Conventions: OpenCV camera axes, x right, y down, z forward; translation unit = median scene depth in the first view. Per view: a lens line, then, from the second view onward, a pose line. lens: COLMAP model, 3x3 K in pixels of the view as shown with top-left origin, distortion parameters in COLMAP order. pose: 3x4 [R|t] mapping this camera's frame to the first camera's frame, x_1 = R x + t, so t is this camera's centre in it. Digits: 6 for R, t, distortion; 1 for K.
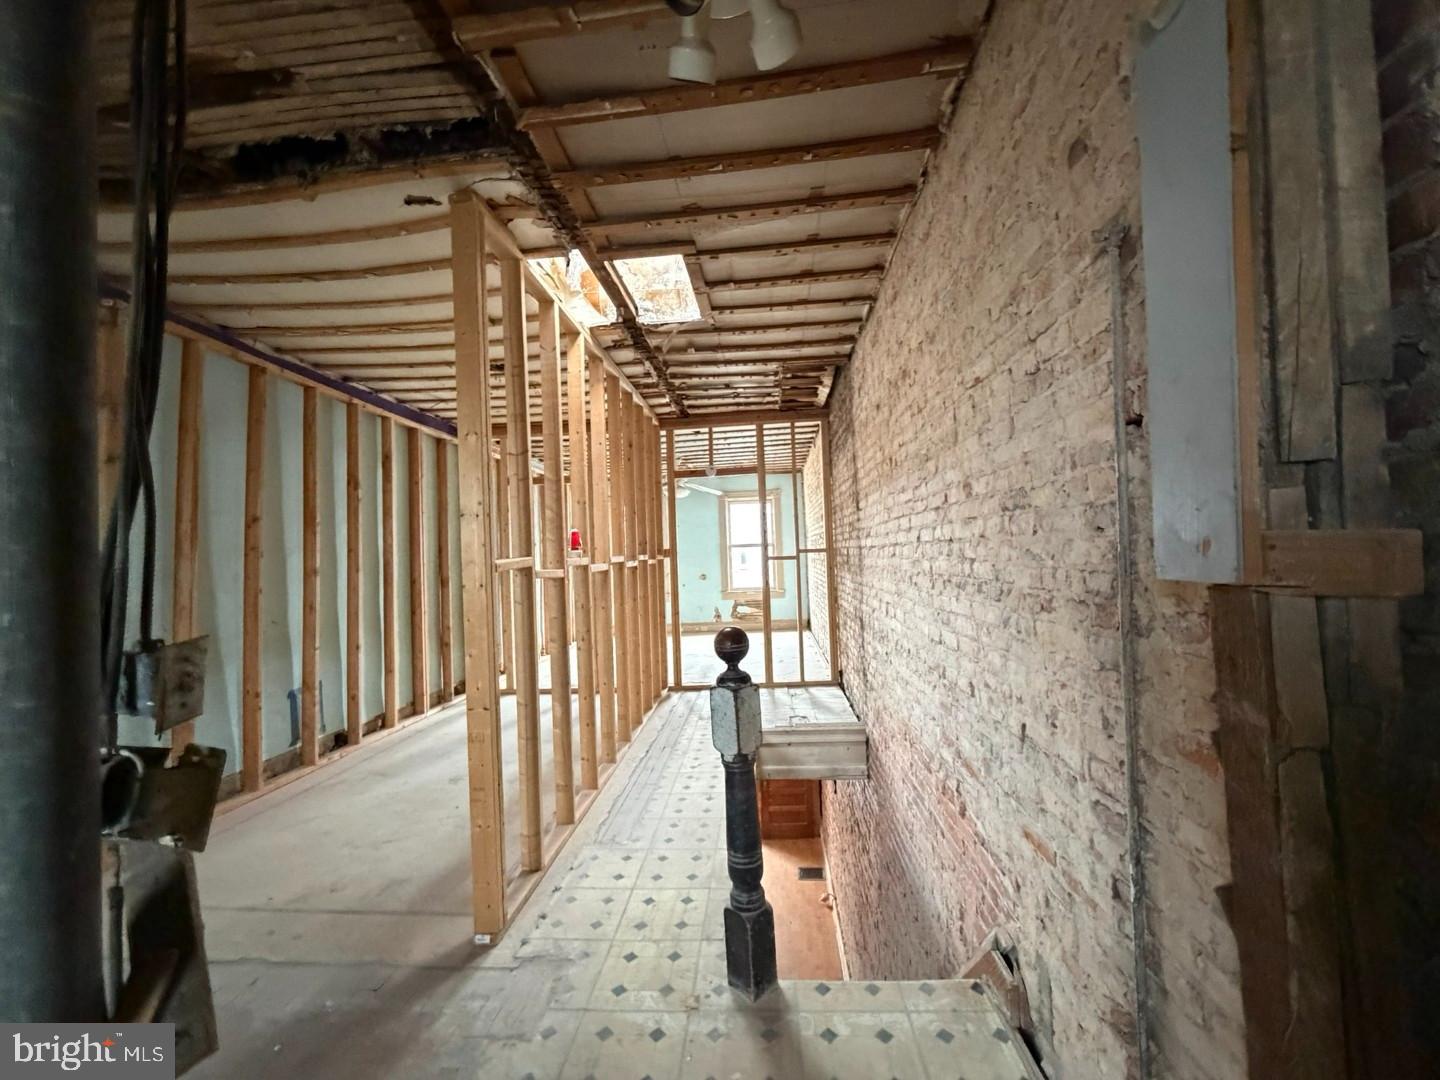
lens RADIAL K [[572.4, 0, 724.5], [0, 572.4, 542.0], [0, 0, 1]] dist [-0.001186, 0.000313]
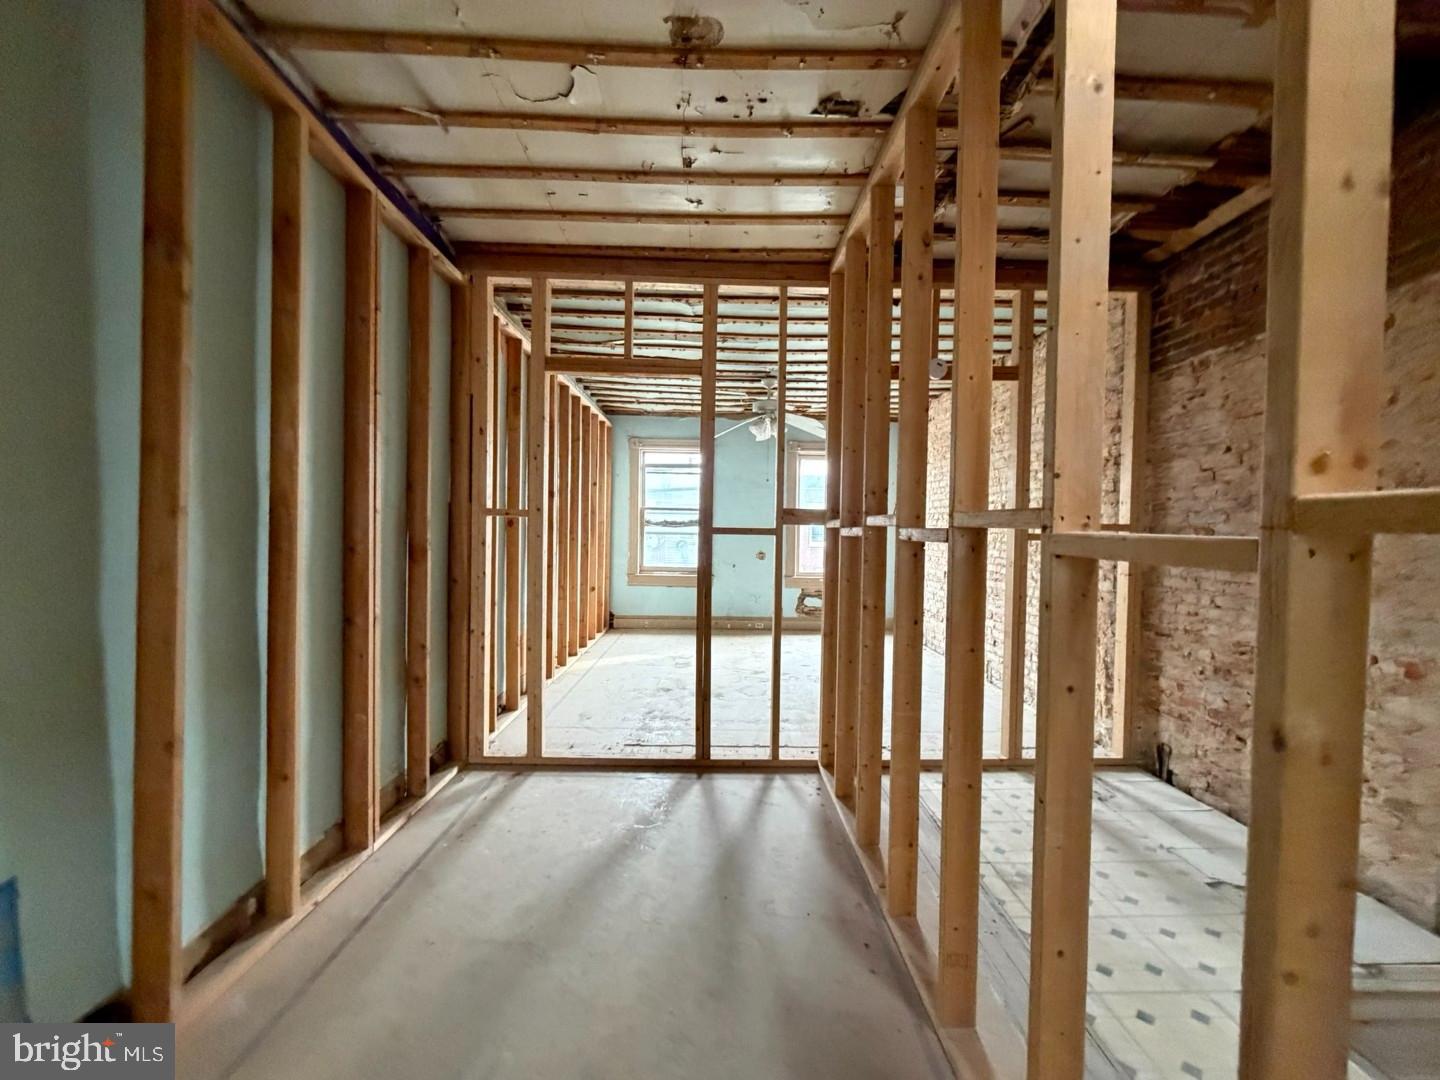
lens RADIAL K [[572.4, 0, 723.9], [0, 572.4, 542.7], [0, 0, 1]] dist [-0.001186, 0.000313]
pose [[0.994677, 0.050665, 0.089723, -0.370893], [-0.054724, 0.997559, 0.043367, 0.037133], [-0.087306, -0.048046, 0.995022, 0.670798]]
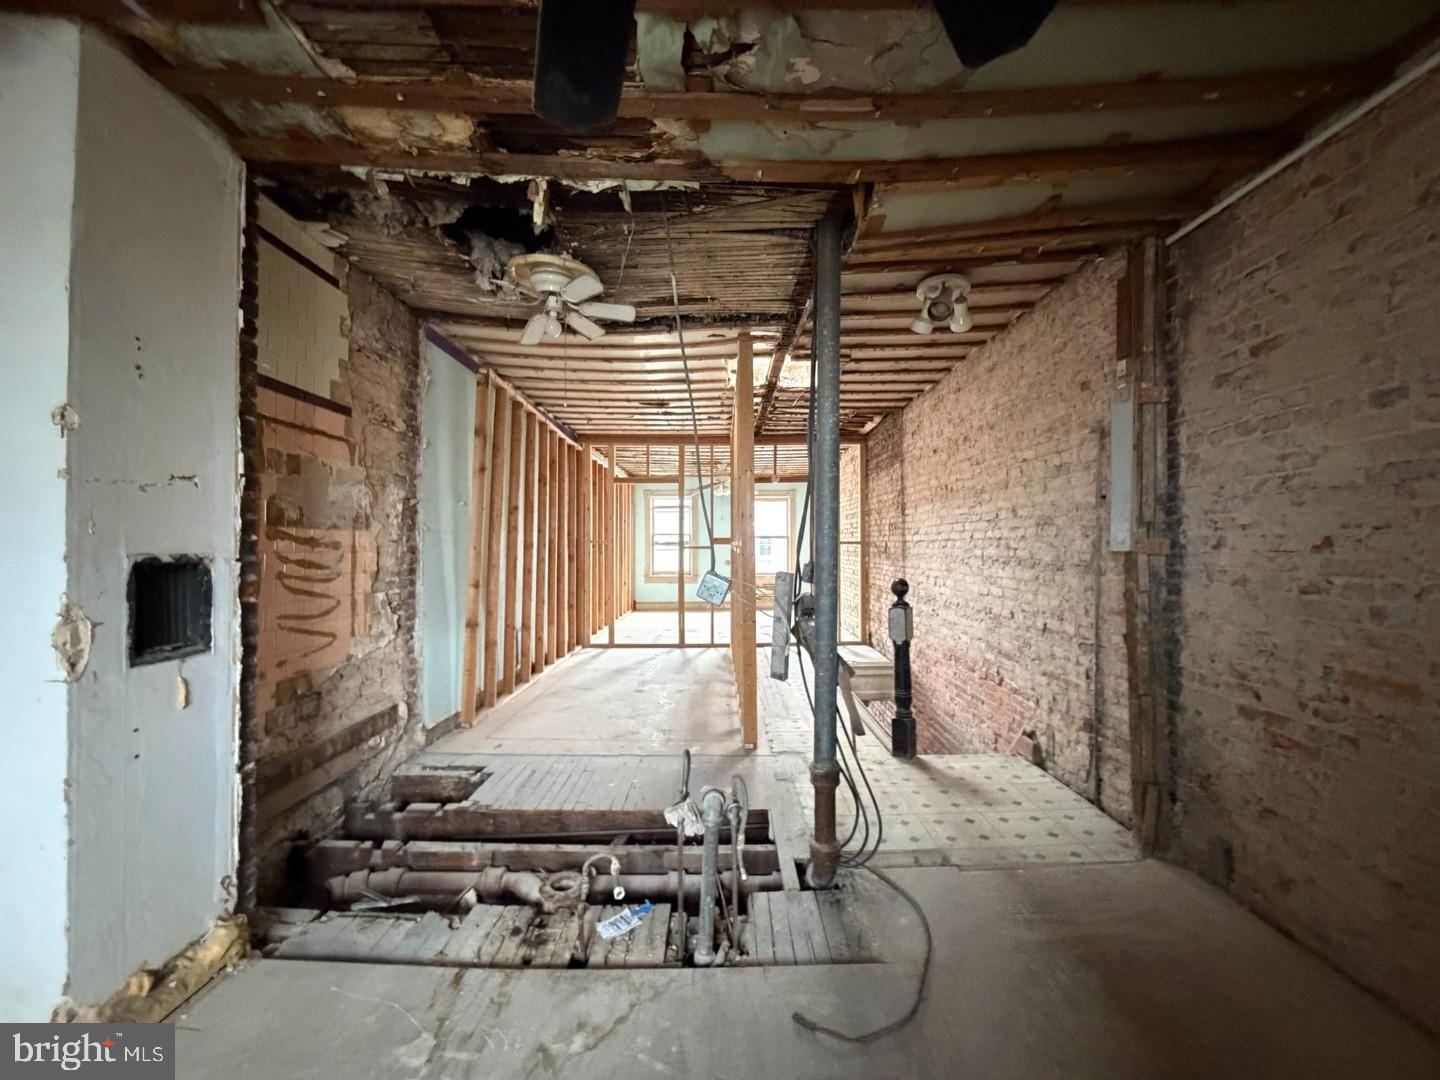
lens RADIAL K [[572.4, 0, 723.2], [0, 572.4, 542.1], [0, 0, 1]] dist [-0.001186, 0.000313]
pose [[0.996732, 0.033908, 0.073318, -0.328204], [-0.035029, 0.999287, 0.014059, 0.007344], [-0.072789, -0.016582, 0.997210, -0.408056]]
